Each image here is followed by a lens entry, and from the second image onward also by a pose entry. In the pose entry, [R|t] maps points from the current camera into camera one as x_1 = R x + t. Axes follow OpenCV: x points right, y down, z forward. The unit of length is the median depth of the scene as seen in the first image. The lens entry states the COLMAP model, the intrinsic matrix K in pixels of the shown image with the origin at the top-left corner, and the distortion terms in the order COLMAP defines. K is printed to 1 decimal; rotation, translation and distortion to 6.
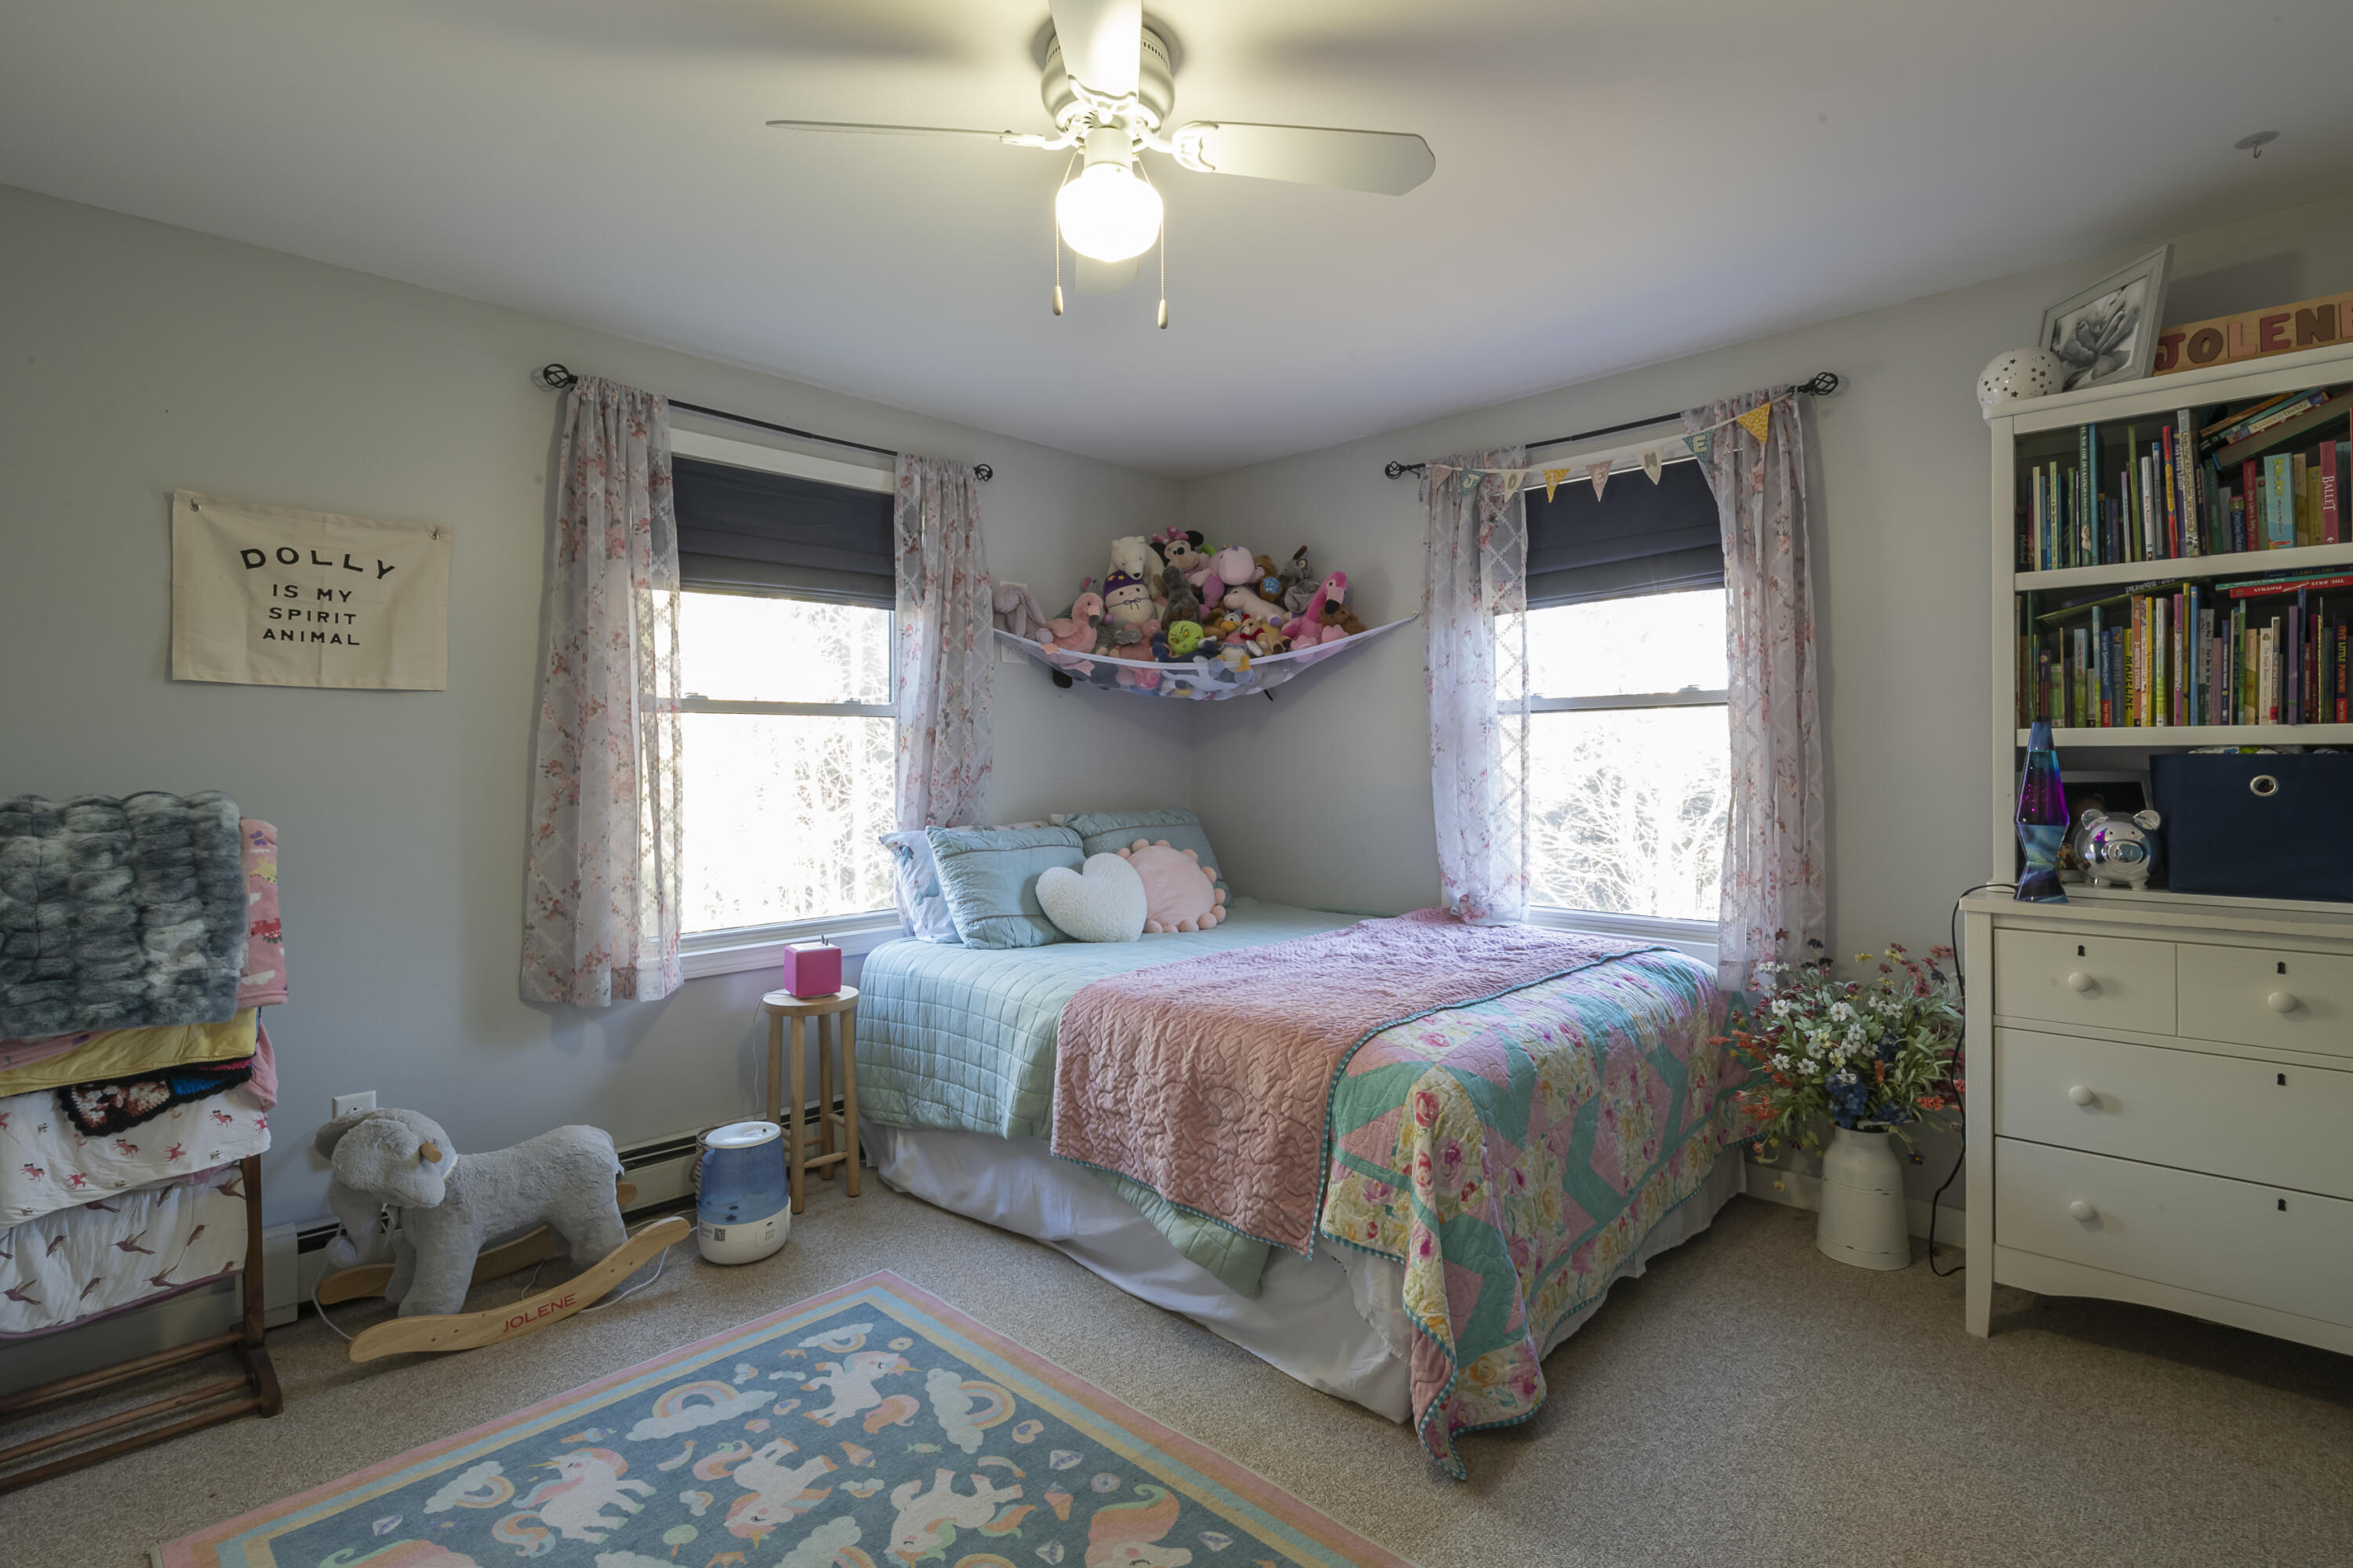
lens RADIAL K [[1144.2, 0, 1176.5], [0, 1144.2, 784.0], [0, 0, 1]] dist [-0.001474, -0.000960]
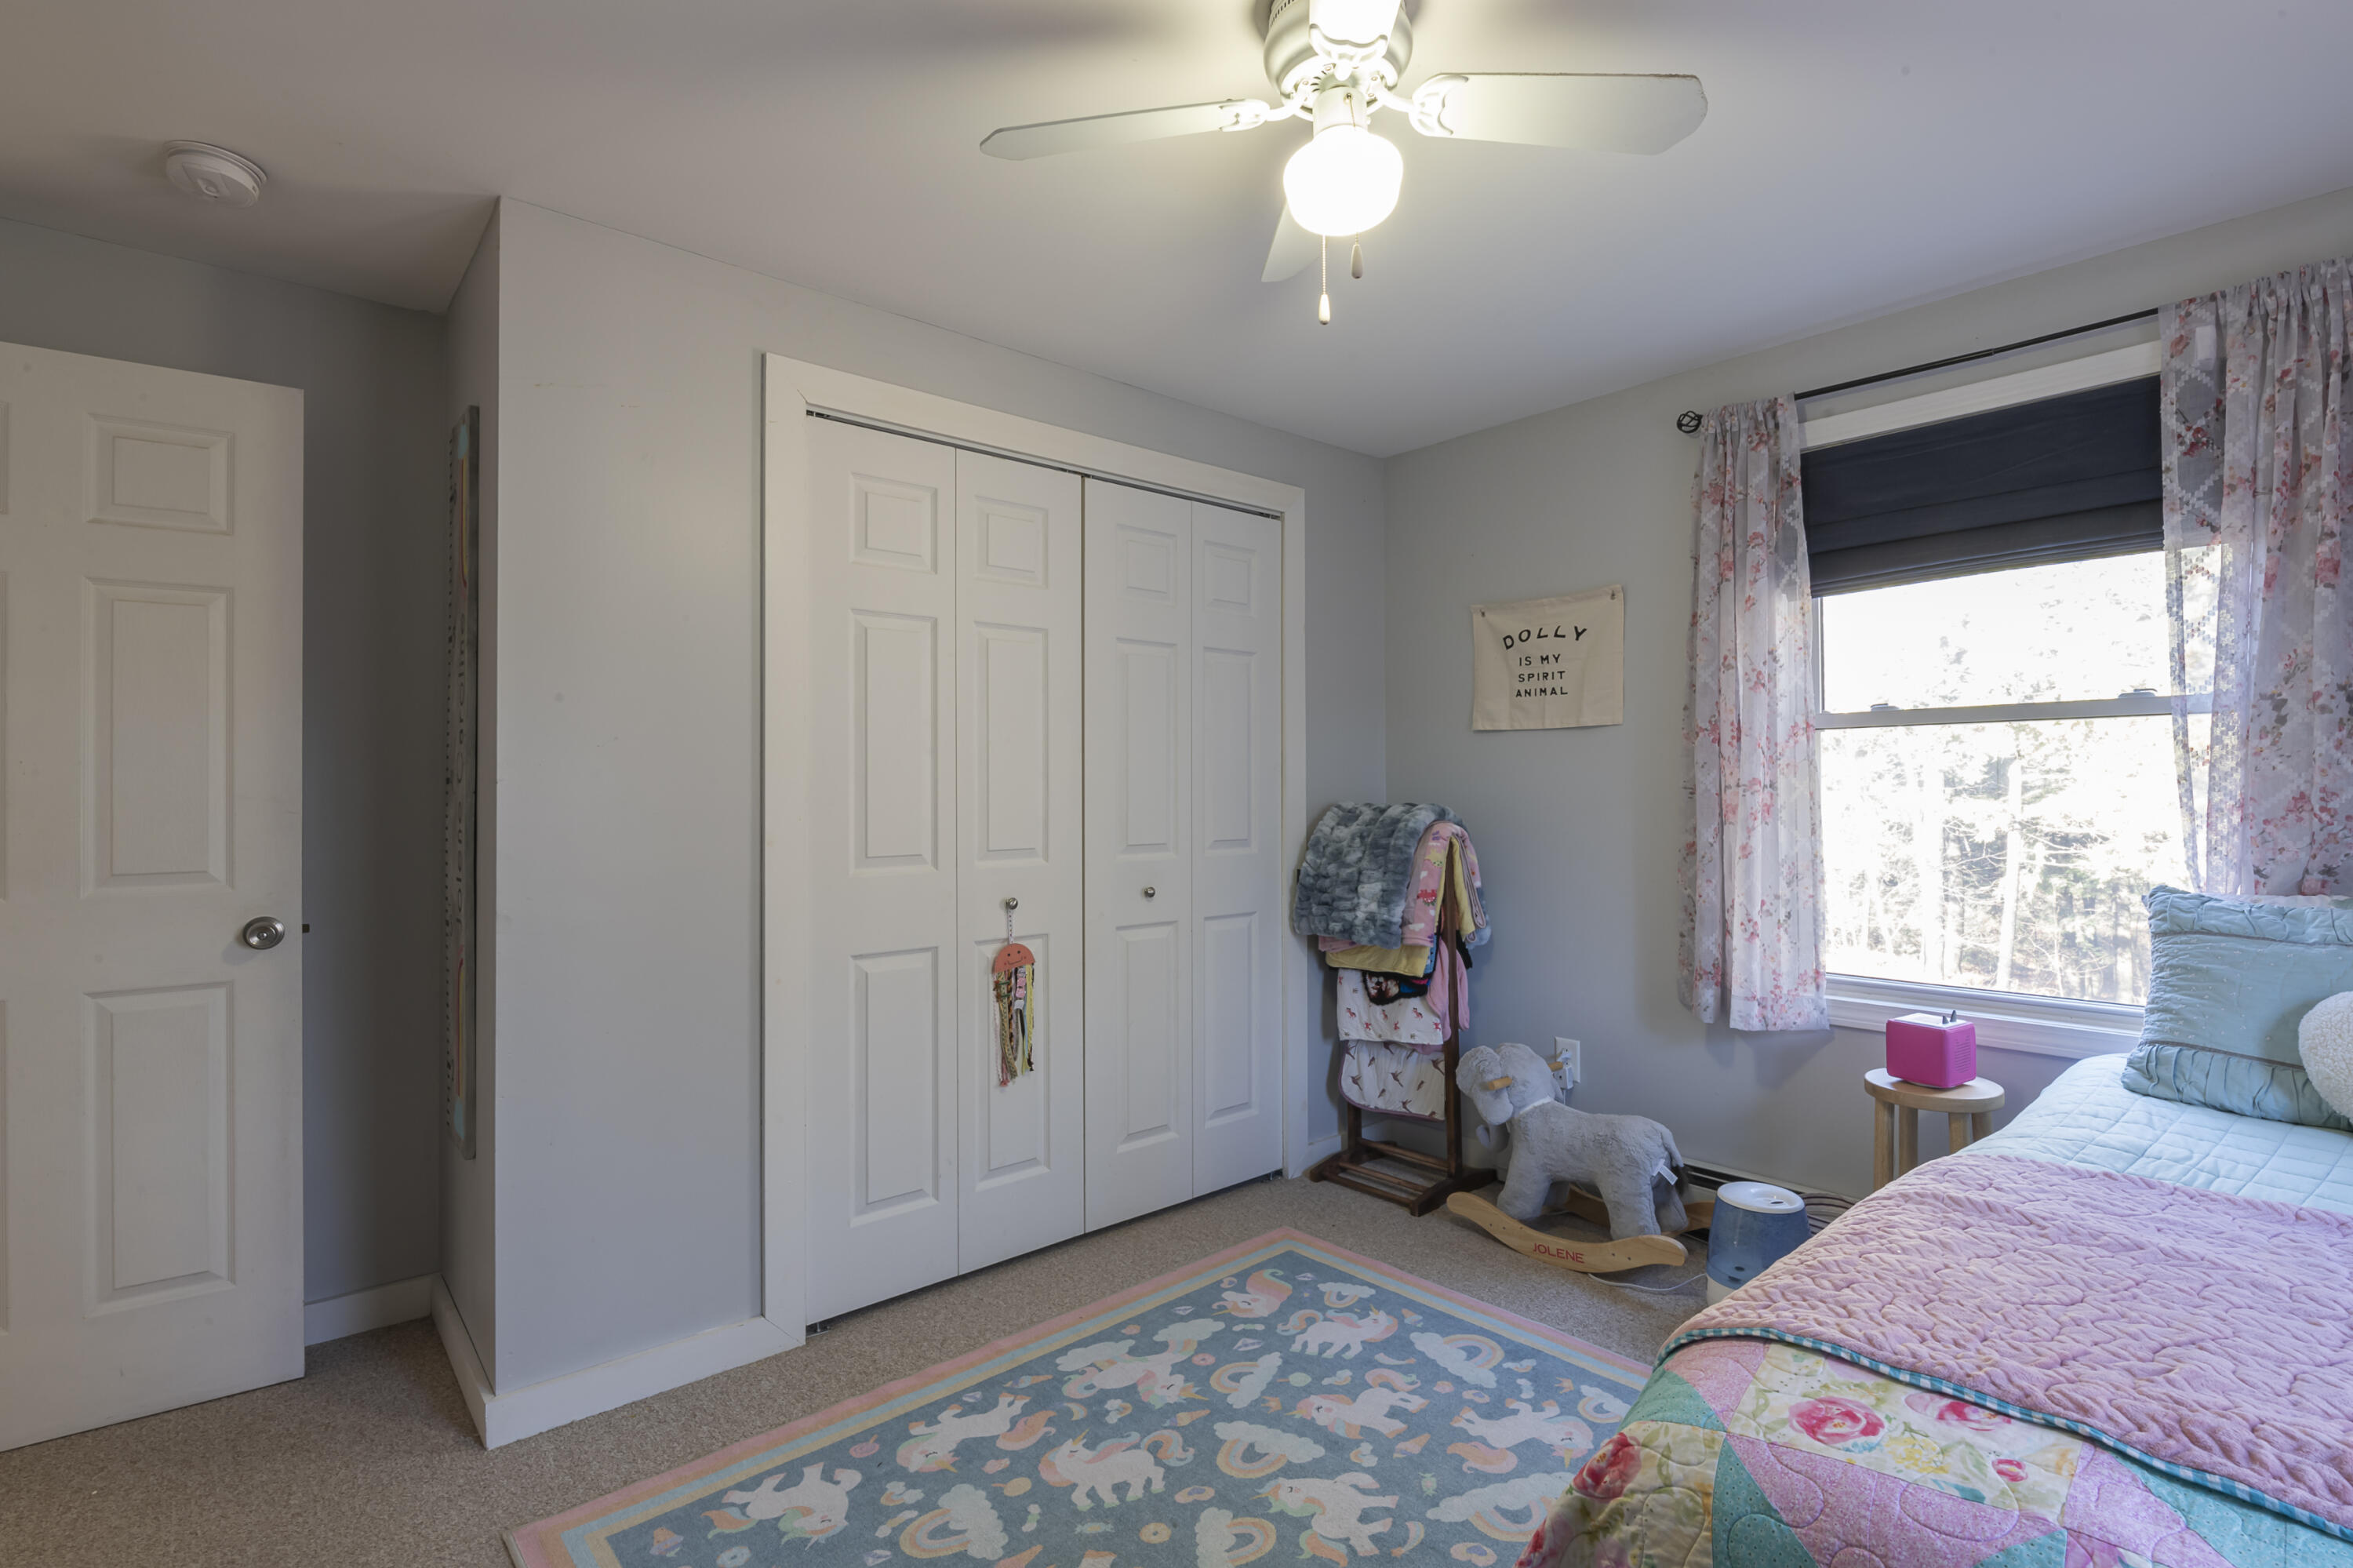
lens RADIAL K [[1114.1, 0, 1179.2], [0, 1114.1, 794.6], [0, 0, 1]] dist [0.001610, 0.000295]
pose [[-0.085906, 0.012882, -0.996220, 0.680750], [-0.013242, 0.999813, 0.014070, -0.022479], [0.996215, 0.014401, -0.085719, 0.780714]]
